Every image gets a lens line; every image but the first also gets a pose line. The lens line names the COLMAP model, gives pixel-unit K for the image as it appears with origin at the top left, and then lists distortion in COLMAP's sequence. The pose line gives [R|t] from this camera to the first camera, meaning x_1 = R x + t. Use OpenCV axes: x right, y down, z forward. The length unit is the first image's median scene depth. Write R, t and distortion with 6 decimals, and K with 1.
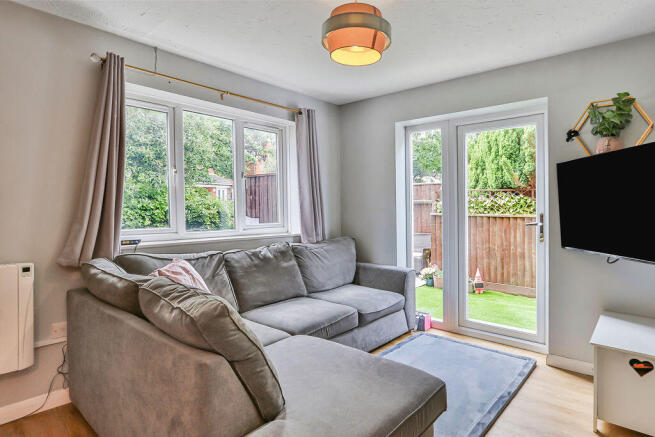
lens RADIAL K [[357.2, 0, 326.7], [0, 357.2, 195.2], [0, 0, 1]] dist [-0.000433, 0.000040]
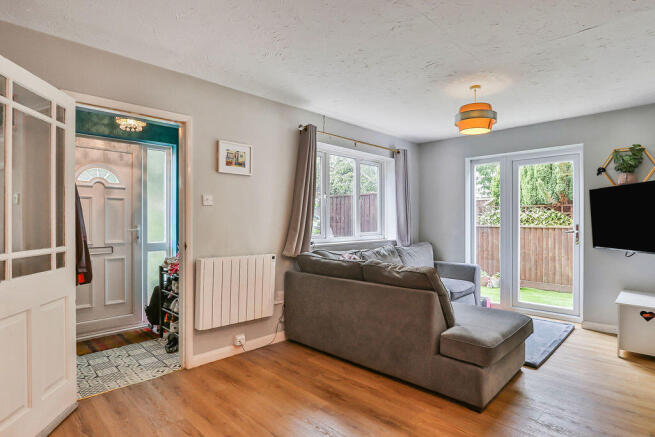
lens RADIAL K [[345.2, 0, 330.4], [0, 345.2, 209.7], [0, 0, 1]] dist [-0.000568, 0.001653]
pose [[0.999377, -0.001950, -0.035228, -0.334096], [0.002118, 0.999987, 0.004726, -0.015561], [0.035218, -0.004798, 0.999368, -0.408917]]
